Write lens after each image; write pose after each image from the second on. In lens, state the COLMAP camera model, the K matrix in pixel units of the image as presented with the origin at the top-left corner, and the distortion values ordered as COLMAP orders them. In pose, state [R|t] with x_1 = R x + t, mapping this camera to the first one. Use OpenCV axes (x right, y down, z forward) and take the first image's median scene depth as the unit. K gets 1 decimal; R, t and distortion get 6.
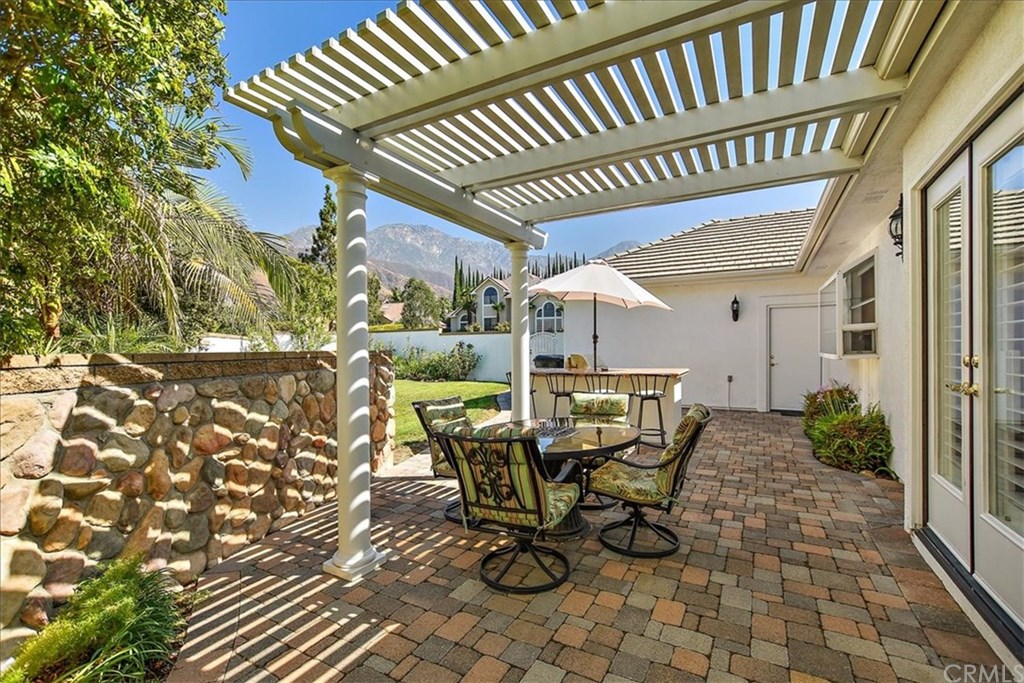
lens RADIAL K [[449.7, 0, 521.1], [0, 449.7, 347.8], [0, 0, 1]] dist [0.001397, -0.000717]
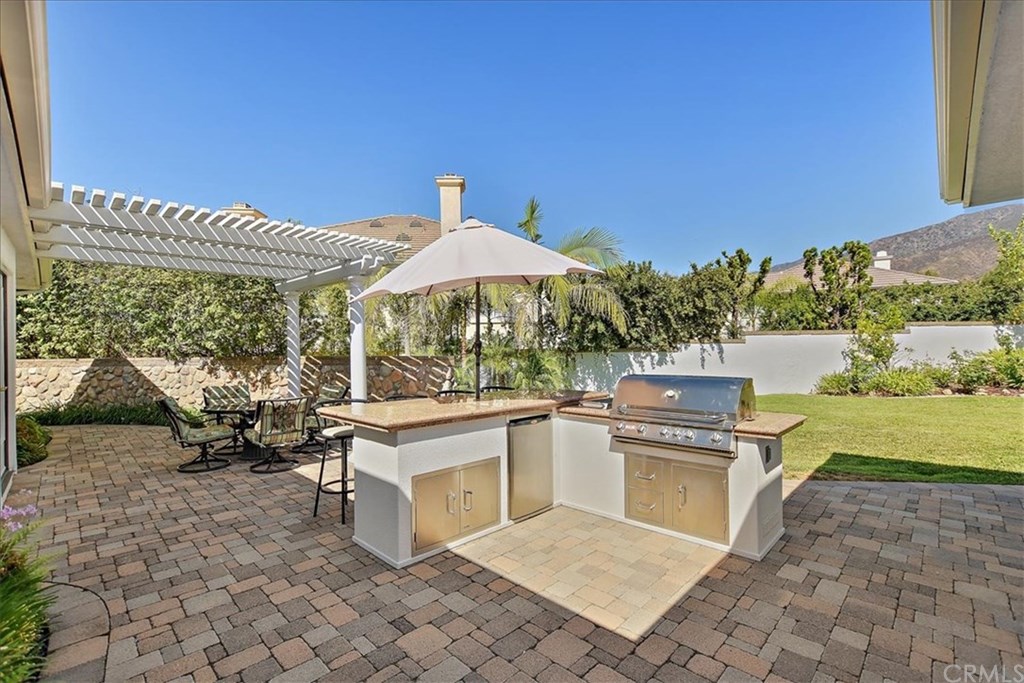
lens RADIAL K [[449.7, 0, 512.5], [0, 449.7, 340.2], [0, 0, 1]] dist [0.001397, -0.000717]
pose [[-0.273855, -0.001374, -0.961770, 0.109719], [0.015904, 0.999856, -0.005957, -0.003327], [0.961639, -0.016927, -0.273794, 0.179061]]
